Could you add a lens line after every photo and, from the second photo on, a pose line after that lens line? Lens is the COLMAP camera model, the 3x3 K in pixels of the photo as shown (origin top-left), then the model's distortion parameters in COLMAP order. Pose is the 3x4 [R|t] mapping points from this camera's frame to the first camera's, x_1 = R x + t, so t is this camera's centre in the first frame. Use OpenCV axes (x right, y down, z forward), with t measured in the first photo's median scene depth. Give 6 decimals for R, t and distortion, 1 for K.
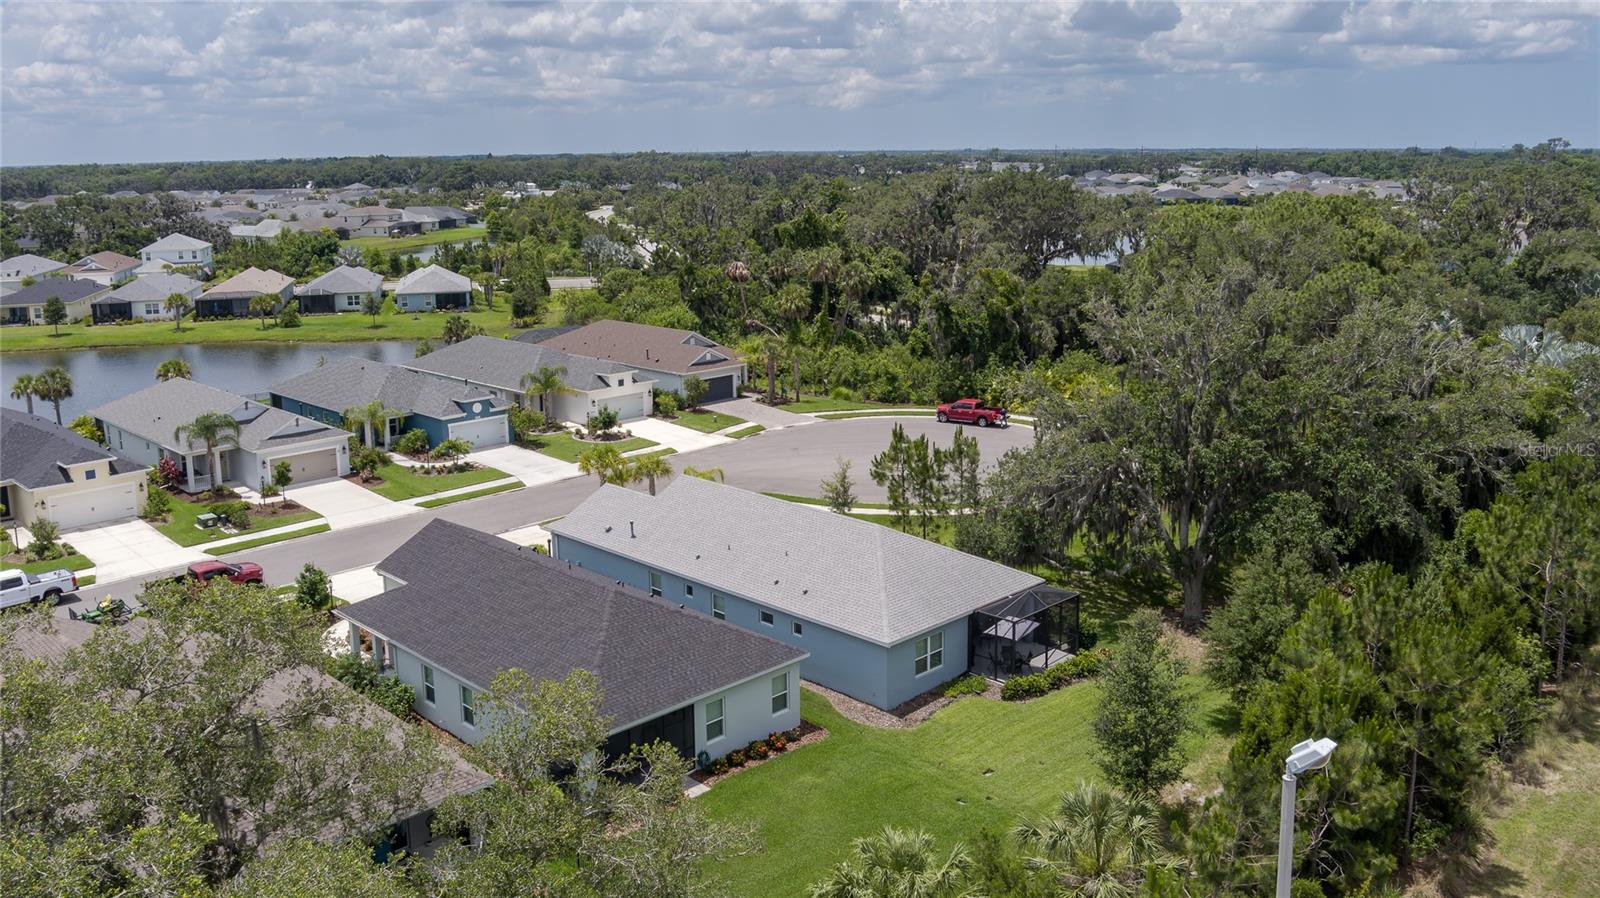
lens RADIAL K [[1285.7, 0, 800.0], [0, 1285.7, 449.0], [0, 0, 1]] dist [-0.055565, 0.008577]
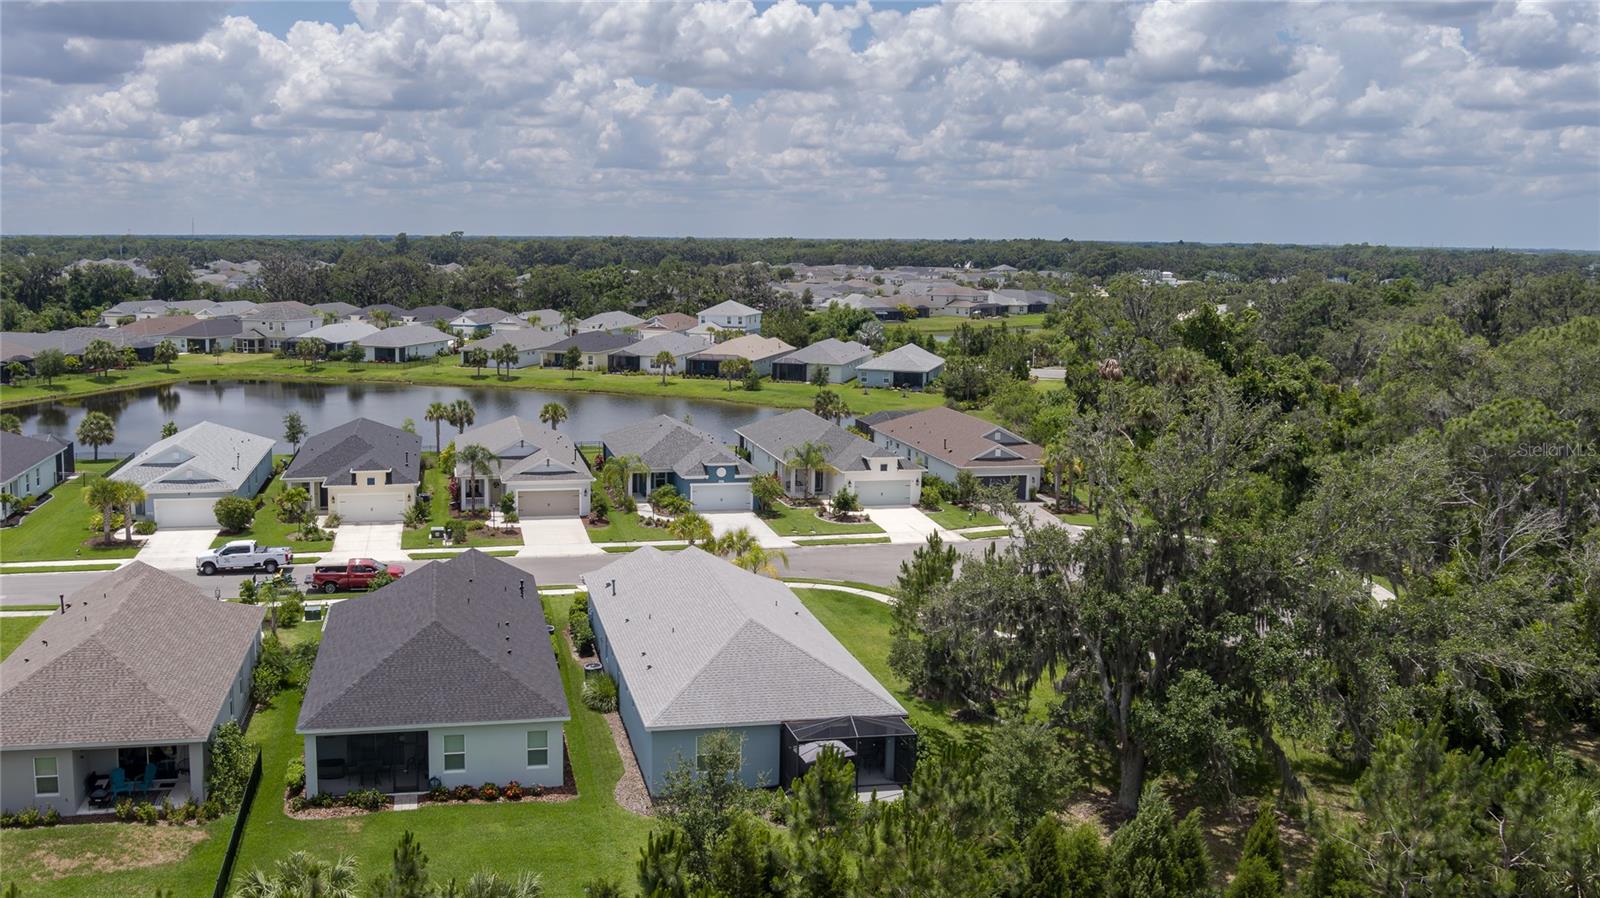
lens RADIAL K [[1360.2, 0, 800.0], [0, 1360.2, 449.0], [0, 0, 1]] dist [-0.062609, 0.011976]
pose [[0.822548, 0.106011, -0.558728, 0.176396], [-0.146855, 0.988745, -0.028596, -0.011813], [0.549407, 0.105573, 0.828858, 0.042041]]
